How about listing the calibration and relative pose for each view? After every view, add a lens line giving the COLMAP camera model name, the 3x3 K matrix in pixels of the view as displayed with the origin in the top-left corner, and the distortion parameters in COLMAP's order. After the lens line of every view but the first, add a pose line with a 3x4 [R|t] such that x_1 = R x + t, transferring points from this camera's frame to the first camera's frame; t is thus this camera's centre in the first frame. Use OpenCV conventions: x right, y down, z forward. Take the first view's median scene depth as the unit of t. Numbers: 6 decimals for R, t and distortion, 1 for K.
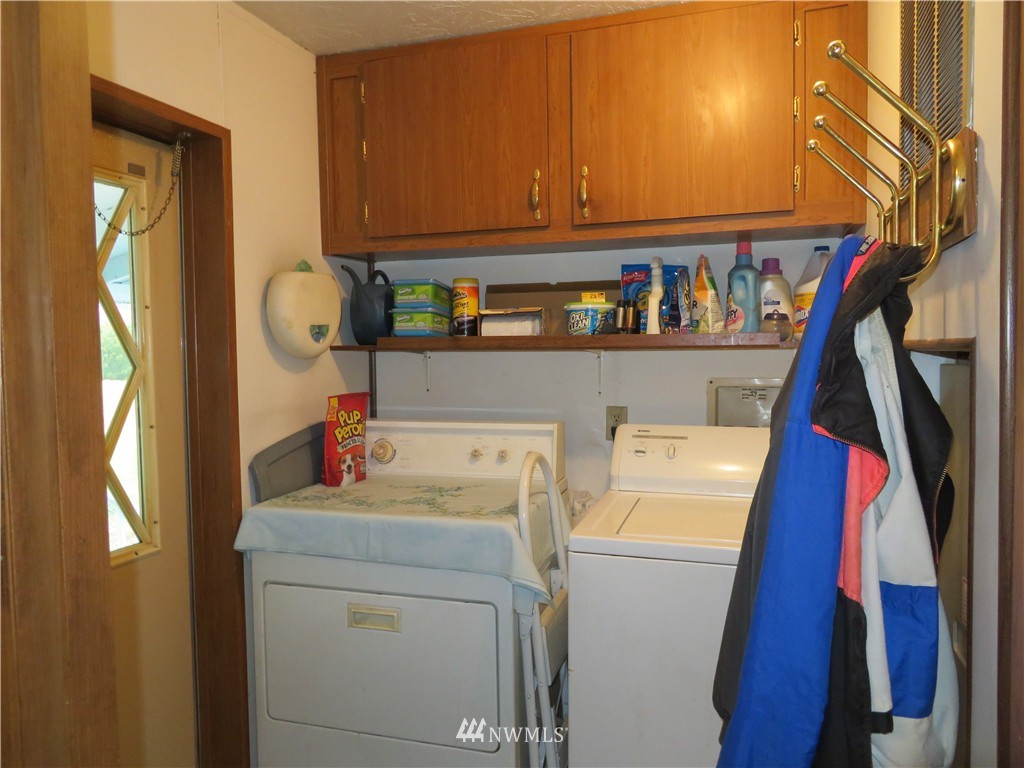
lens RADIAL K [[732.5, 0, 512.0], [0, 732.5, 384.0], [0, 0, 1]] dist [-0.000275, -0.002003]
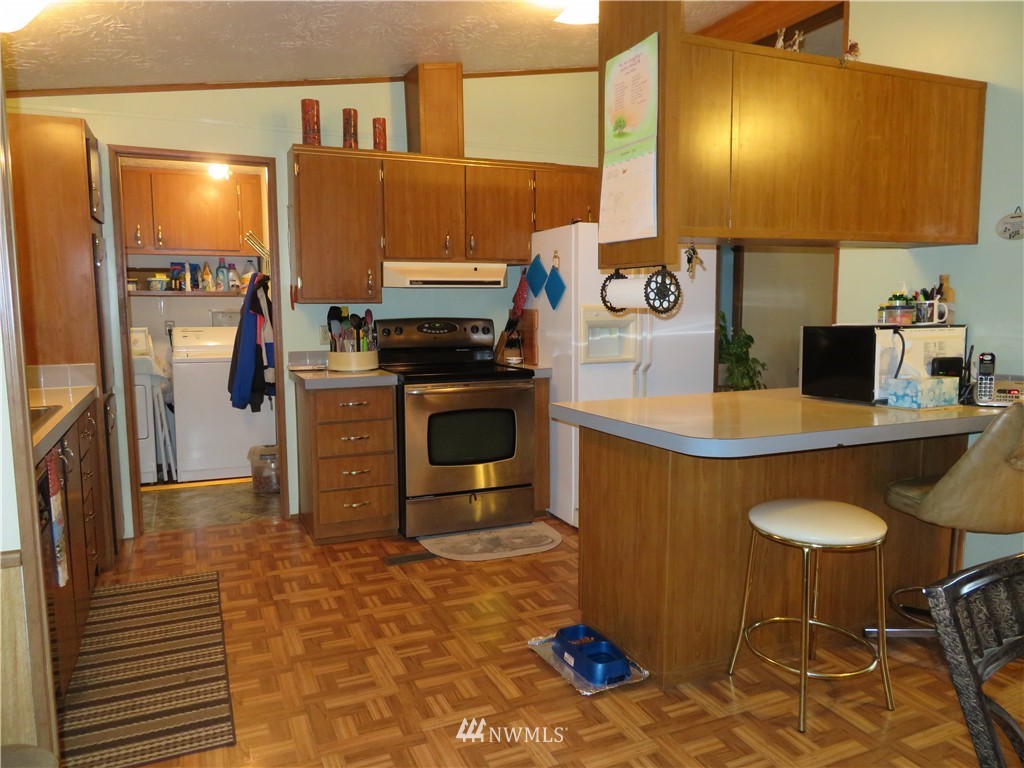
lens RADIAL K [[732.5, 0, 512.0], [0, 732.5, 384.0], [0, 0, 1]] dist [-0.000275, -0.002003]
pose [[0.742090, -0.061299, 0.667492, -0.713627], [0.023405, 0.997572, 0.065591, 0.117750], [-0.669892, -0.033051, 0.741723, -1.718443]]
